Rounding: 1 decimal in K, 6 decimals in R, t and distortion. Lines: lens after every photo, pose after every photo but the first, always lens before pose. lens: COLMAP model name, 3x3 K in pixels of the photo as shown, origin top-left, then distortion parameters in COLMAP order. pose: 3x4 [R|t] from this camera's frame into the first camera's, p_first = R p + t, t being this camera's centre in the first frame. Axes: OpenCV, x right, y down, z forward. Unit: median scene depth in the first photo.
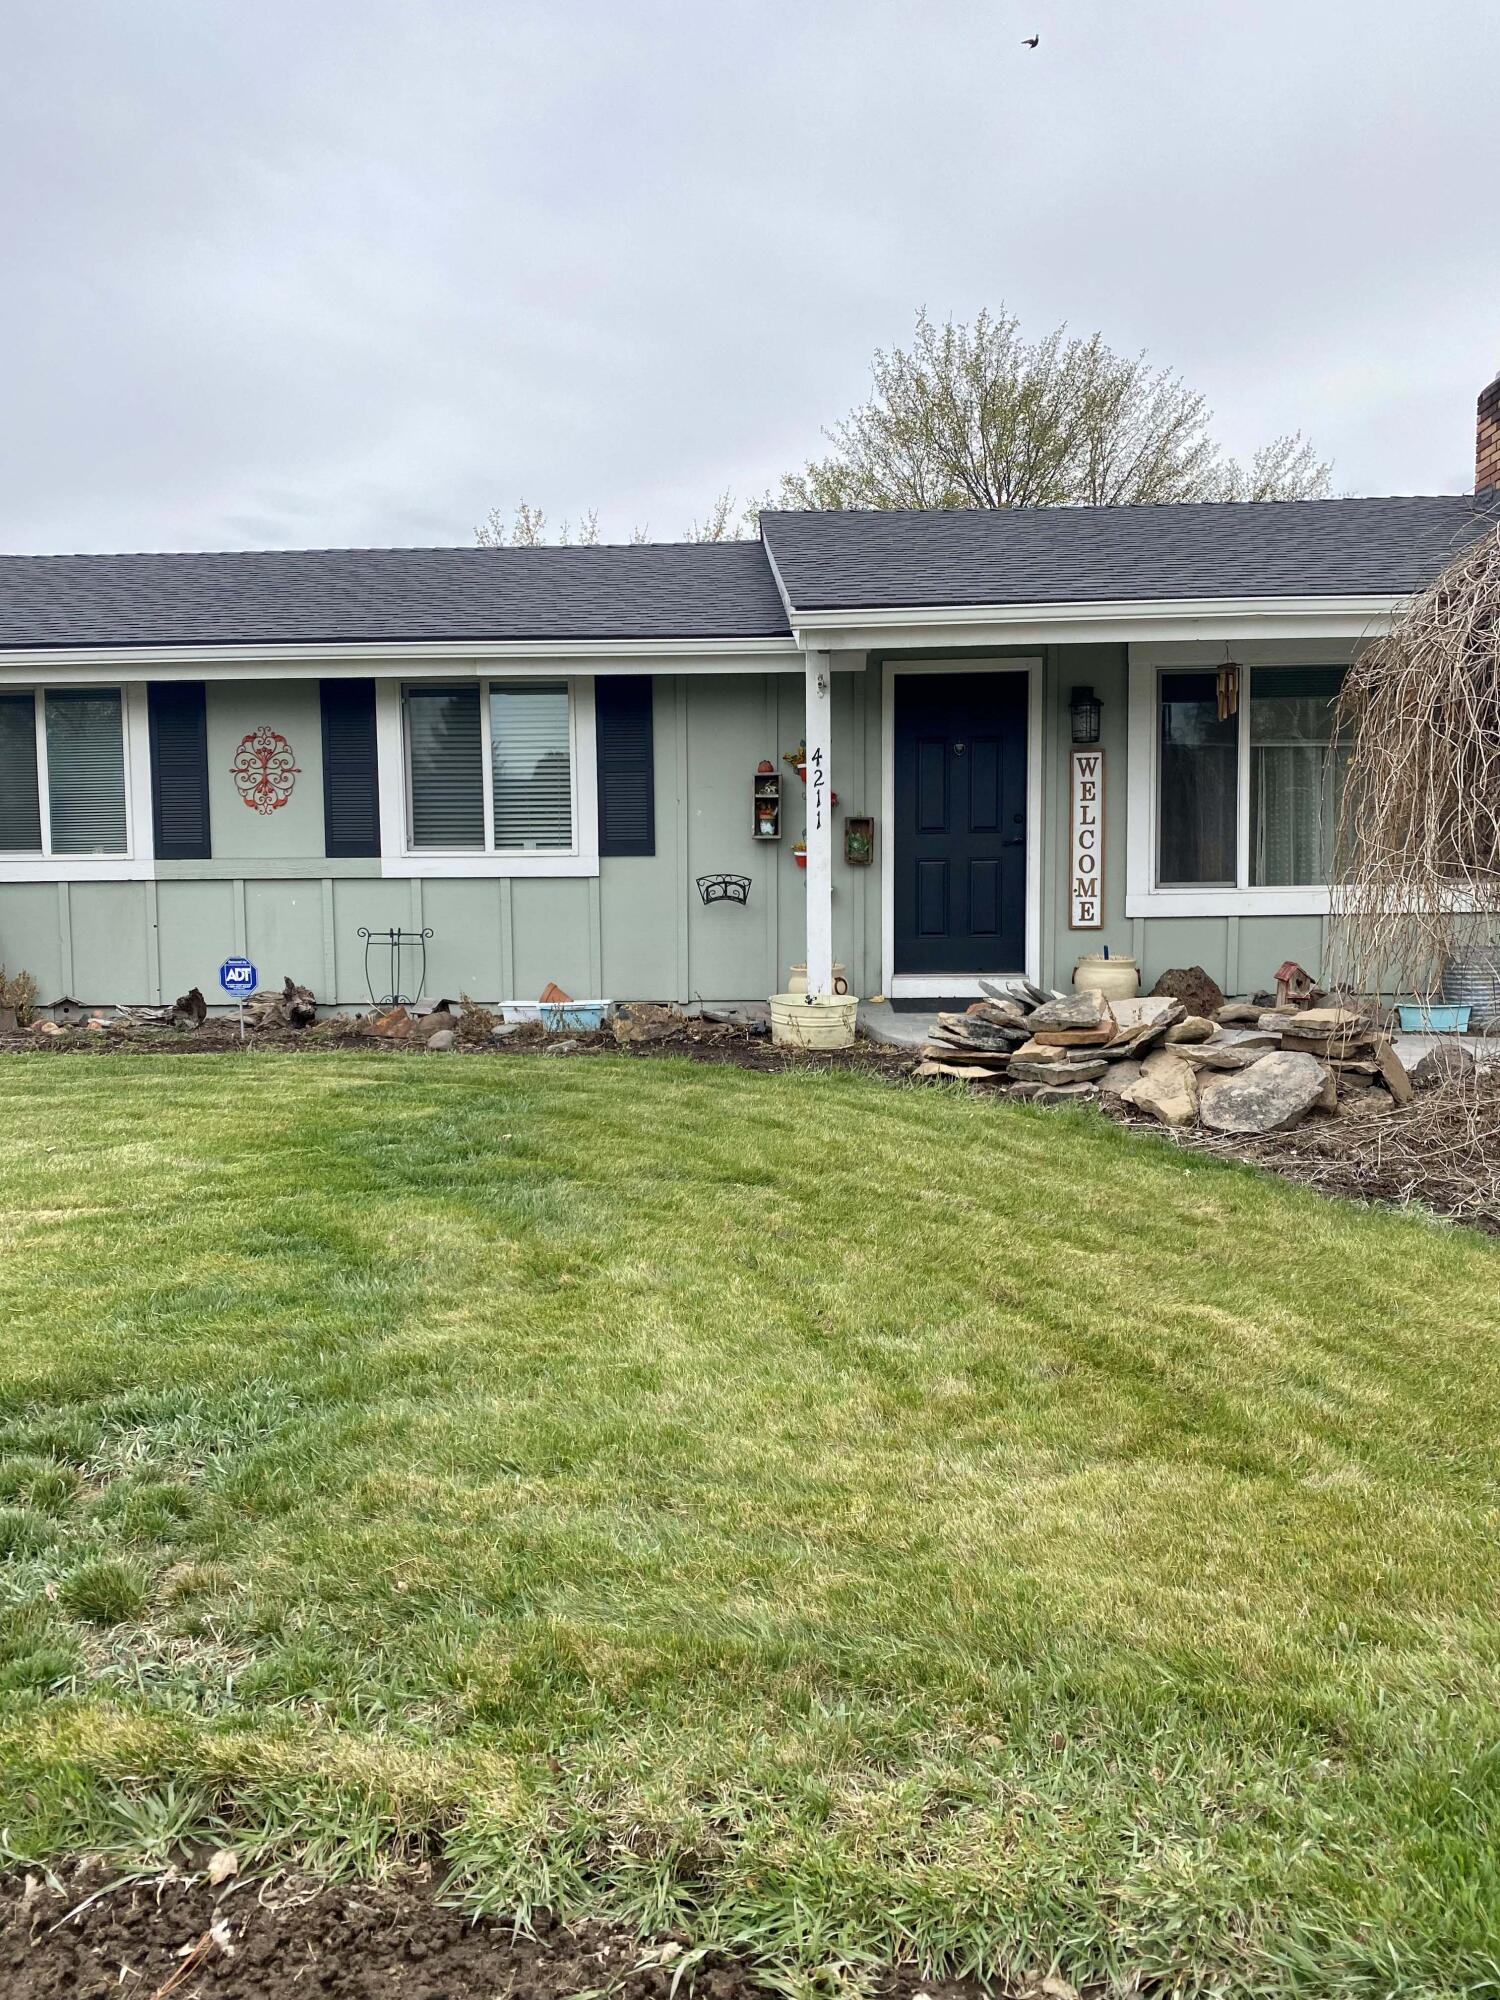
lens RADIAL K [[1520.9, 0, 756.0], [0, 1520.9, 1007.3], [0, 0, 1]] dist [0.091855, -0.179132]
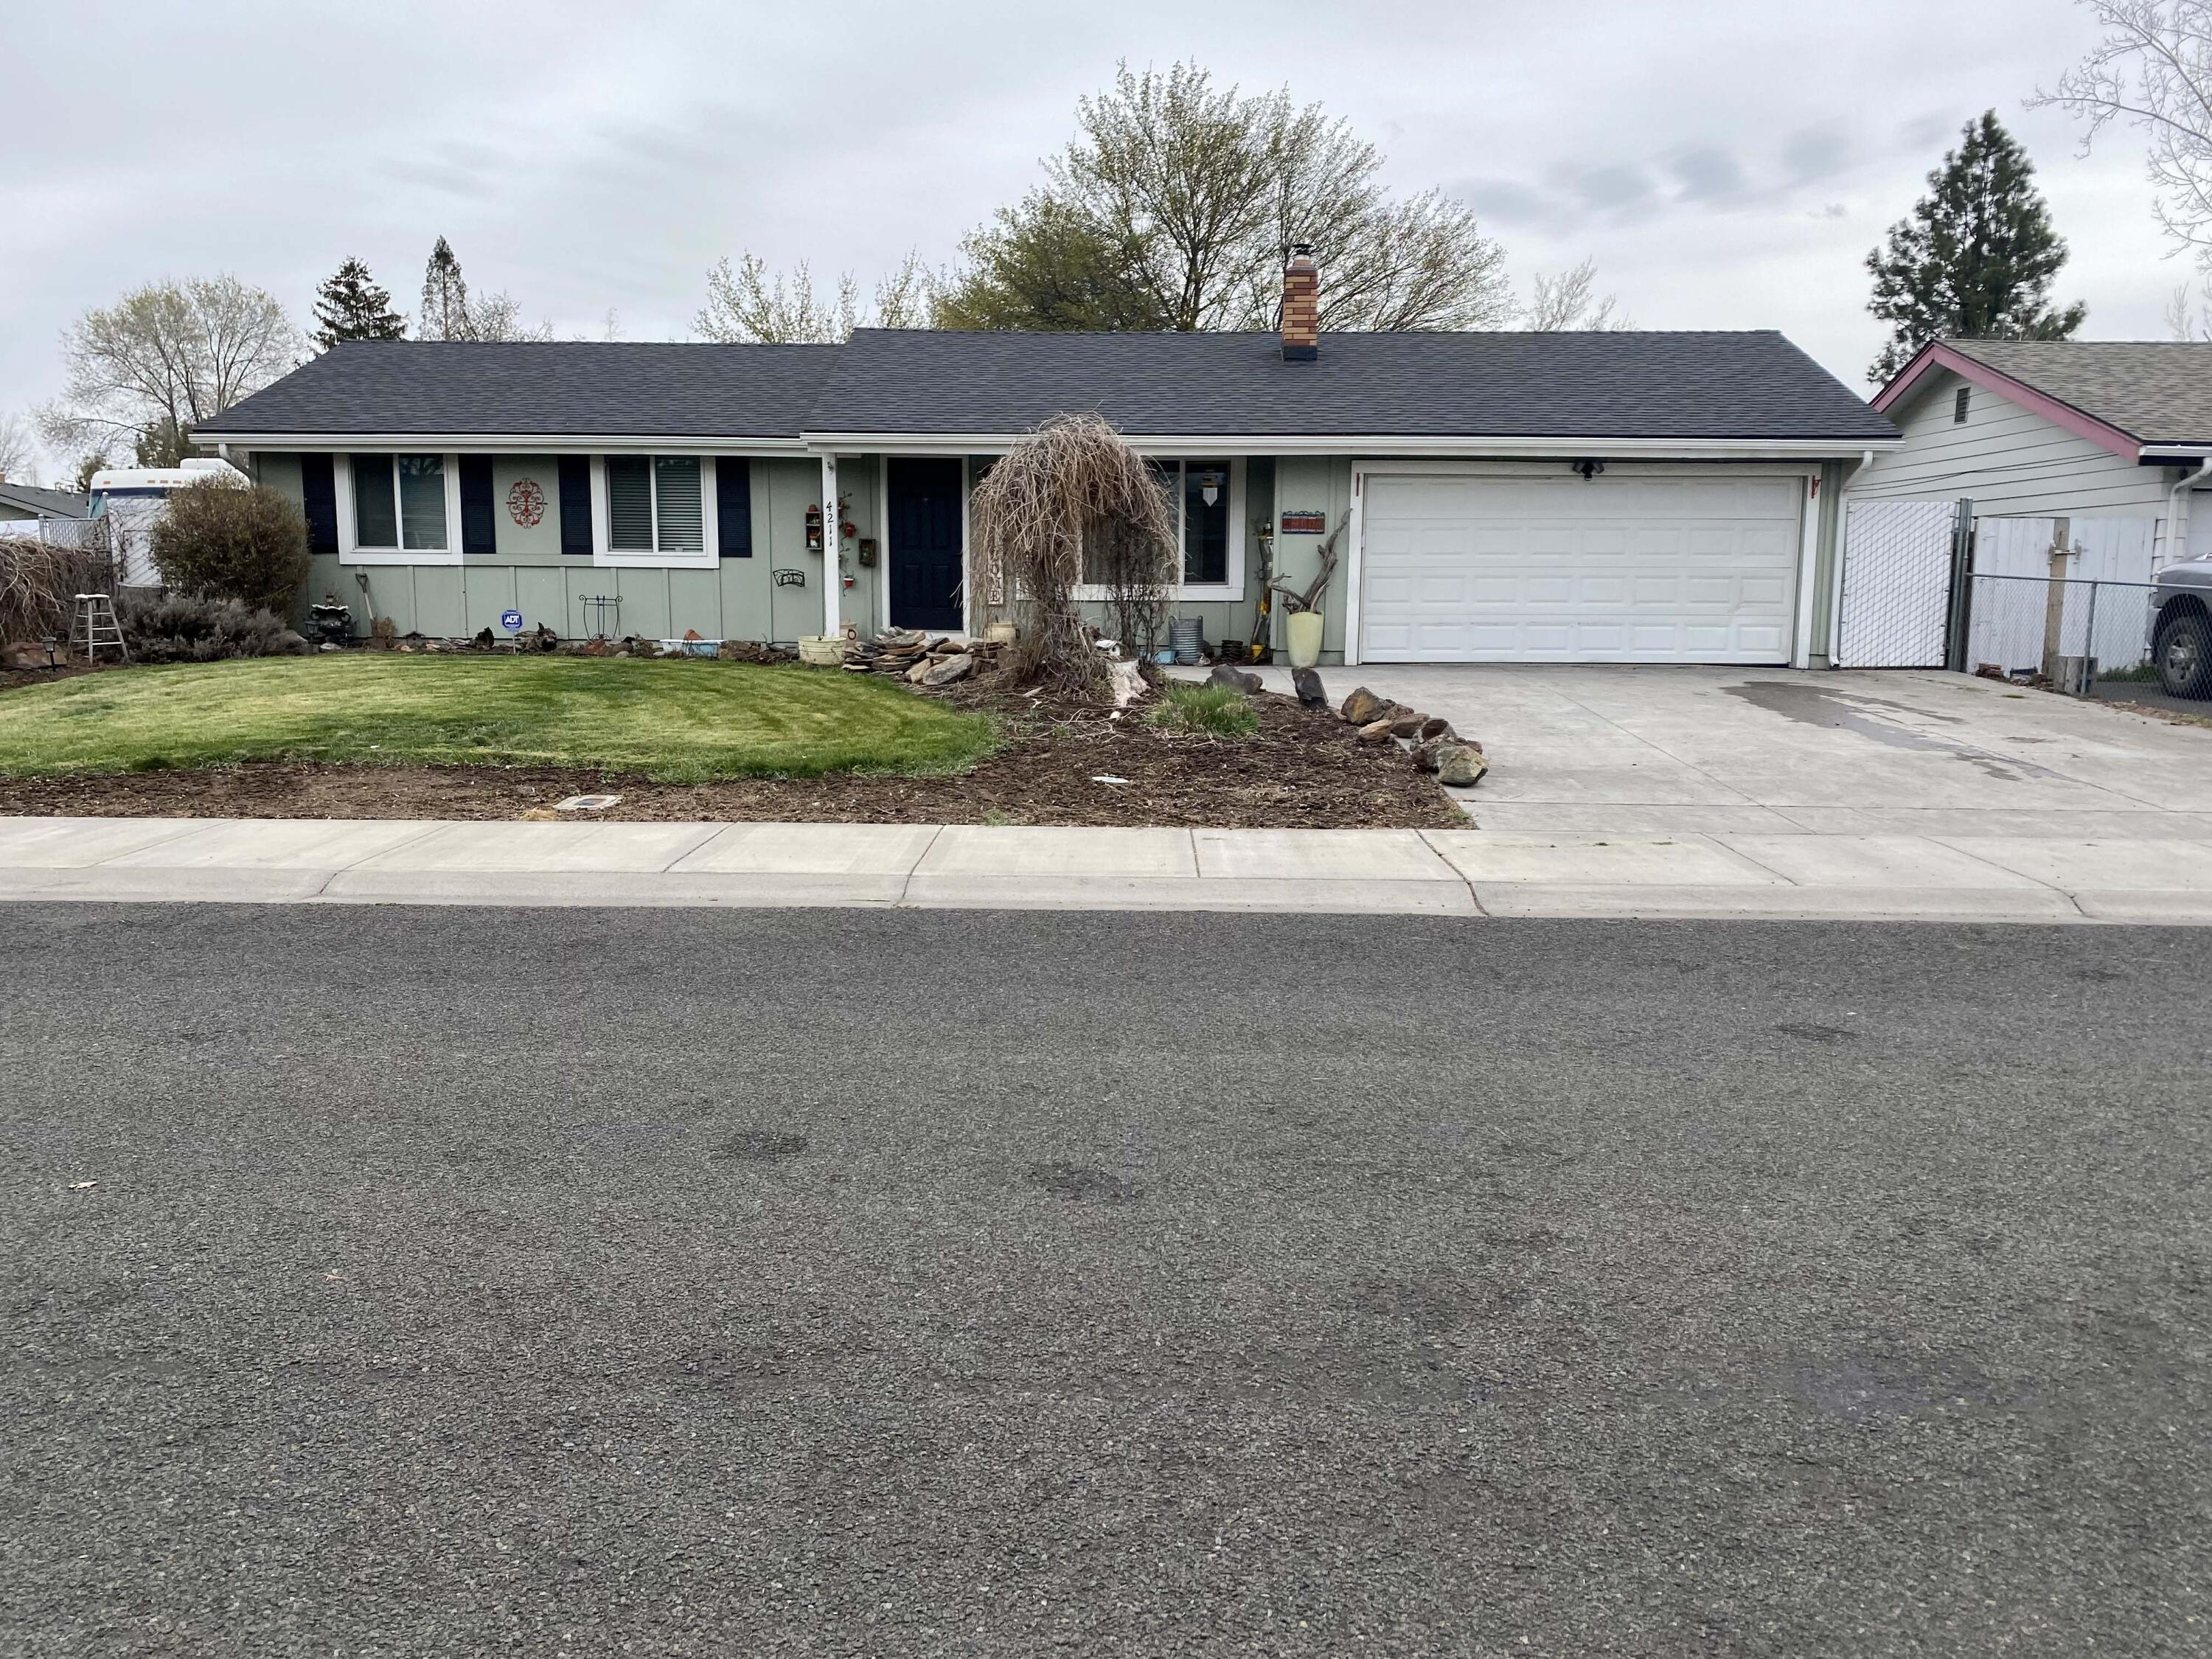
lens RADIAL K [[1682.1, 0, 1117.5], [0, 1682.1, 831.1], [0, 0, 1]] dist [0.091855, -0.179132]
pose [[0.999718, 0.018210, 0.015244, 0.331635], [-0.019250, 0.997282, 0.071123, 0.067644], [-0.013908, -0.071396, 0.997351, -0.970058]]
